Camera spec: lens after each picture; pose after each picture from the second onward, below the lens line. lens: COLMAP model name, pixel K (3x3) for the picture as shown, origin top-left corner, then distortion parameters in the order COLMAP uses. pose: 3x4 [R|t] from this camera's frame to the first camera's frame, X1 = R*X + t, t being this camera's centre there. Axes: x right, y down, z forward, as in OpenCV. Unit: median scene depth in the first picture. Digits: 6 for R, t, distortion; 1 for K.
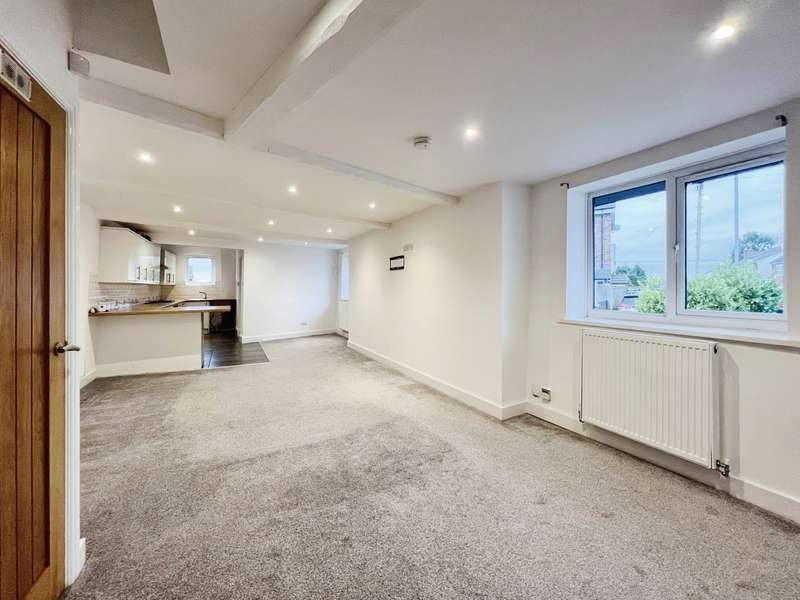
lens RADIAL K [[322.7, 0, 397.9], [0, 322.7, 290.0], [0, 0, 1]] dist [-0.001004, 0.000076]
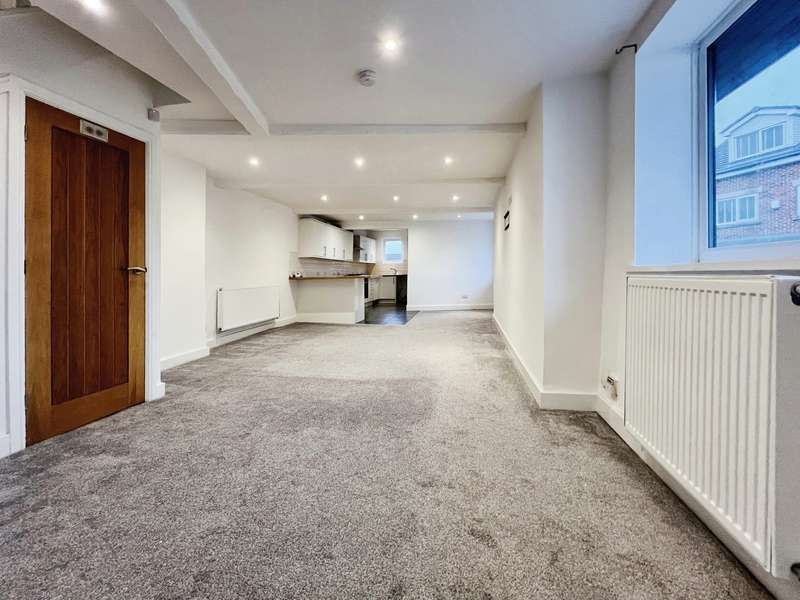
lens RADIAL K [[329.6, 0, 396.8], [0, 329.6, 274.9], [0, 0, 1]] dist [0.000164, 0.000072]
pose [[0.759793, -0.013192, -0.650032, 0.427517], [0.013145, 0.999901, -0.004928, 0.076011], [0.650033, -0.004801, 0.759891, 0.169692]]
